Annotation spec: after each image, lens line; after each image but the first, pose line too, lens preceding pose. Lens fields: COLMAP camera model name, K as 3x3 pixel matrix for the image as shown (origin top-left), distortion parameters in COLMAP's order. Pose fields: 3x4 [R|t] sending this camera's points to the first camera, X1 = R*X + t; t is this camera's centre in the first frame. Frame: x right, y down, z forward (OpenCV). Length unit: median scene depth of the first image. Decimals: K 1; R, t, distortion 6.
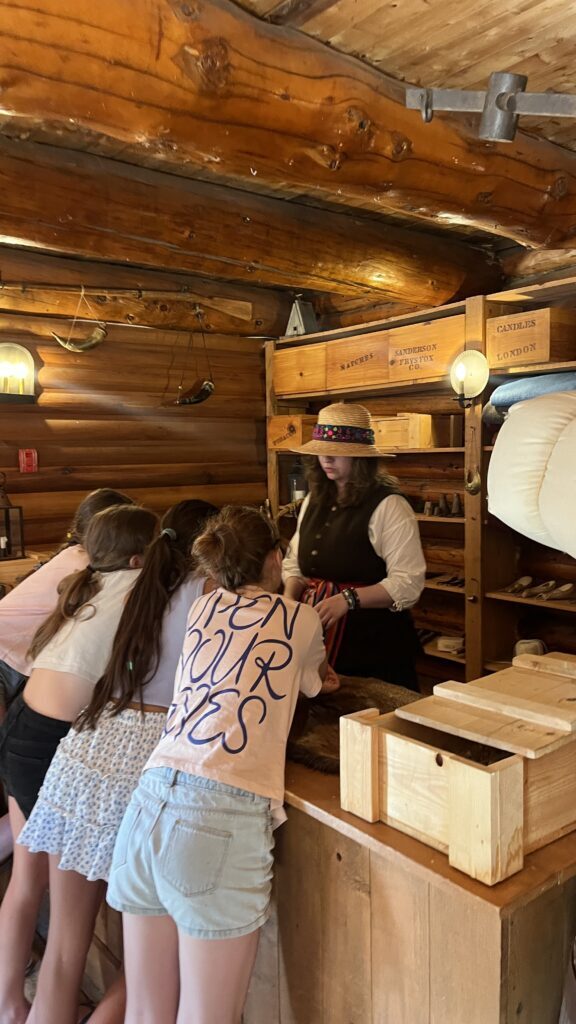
lens RADIAL K [[762.7, 0, 300.0], [0, 762.7, 514.3], [0, 0, 1]] dist [0.046283, -0.086585]
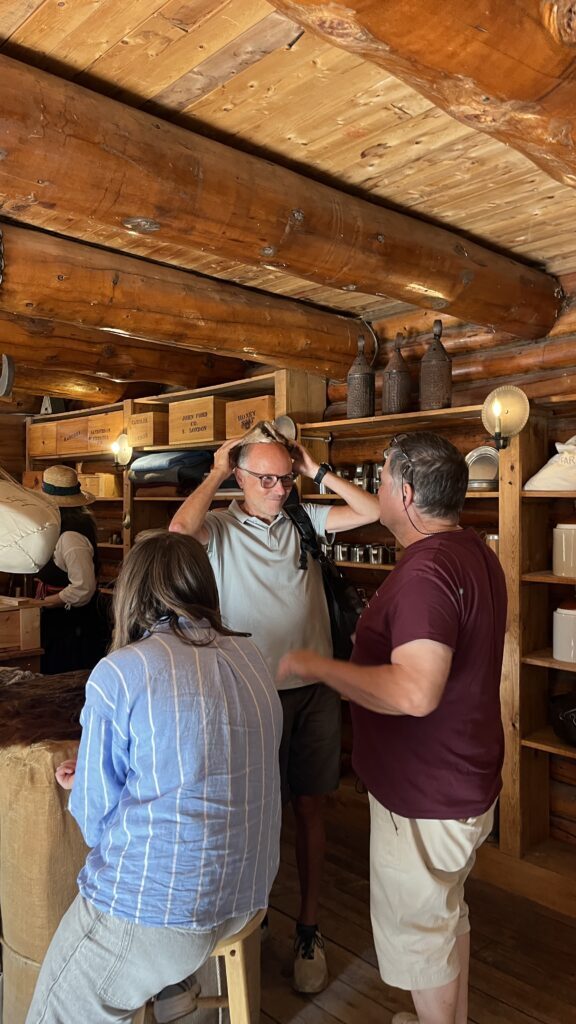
lens RADIAL K [[762.7, 0, 286.3], [0, 762.7, 520.5], [0, 0, 1]] dist [0.046283, -0.086585]
pose [[0.996685, 0.020064, 0.078838, 0.438939], [-0.015774, 0.998380, -0.054669, 0.036078], [-0.079807, 0.053244, 0.995387, -0.544852]]
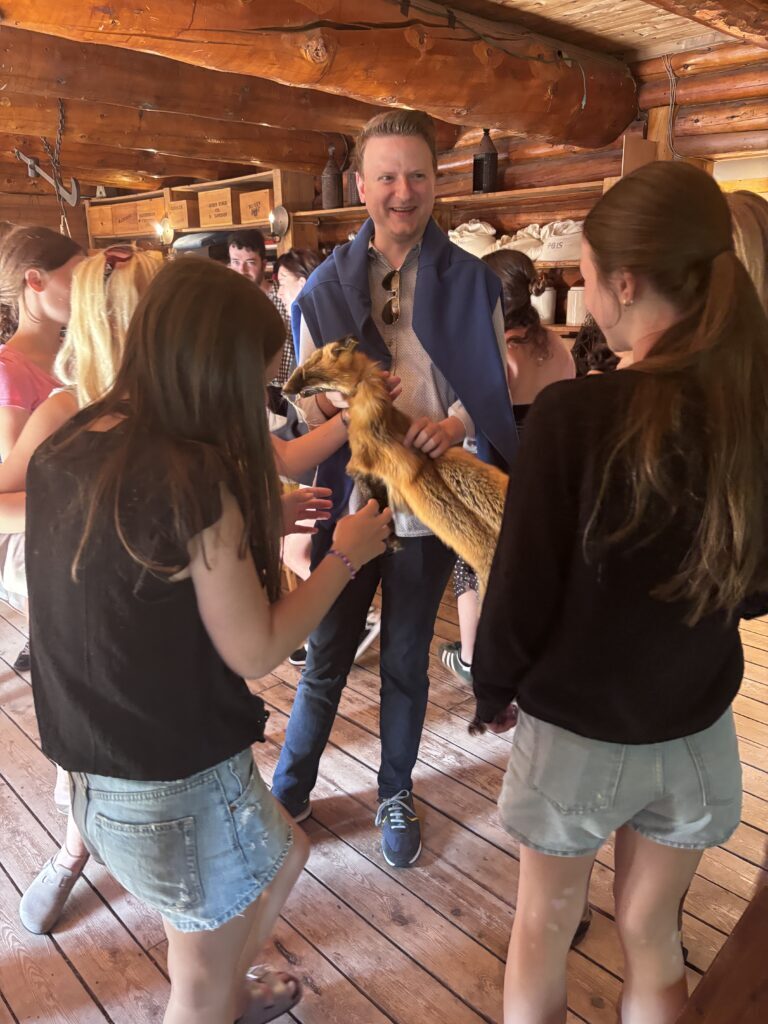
lens RADIAL K [[760.9, 0, 391.1], [0, 760.9, 527.4], [0, 0, 1]] dist [0.008326, -0.037164]
pose [[0.993622, -0.024423, 0.110089, 0.567131], [-0.003029, 0.970131, 0.242562, 0.074402], [-0.112725, -0.241348, 0.963869, -1.105015]]
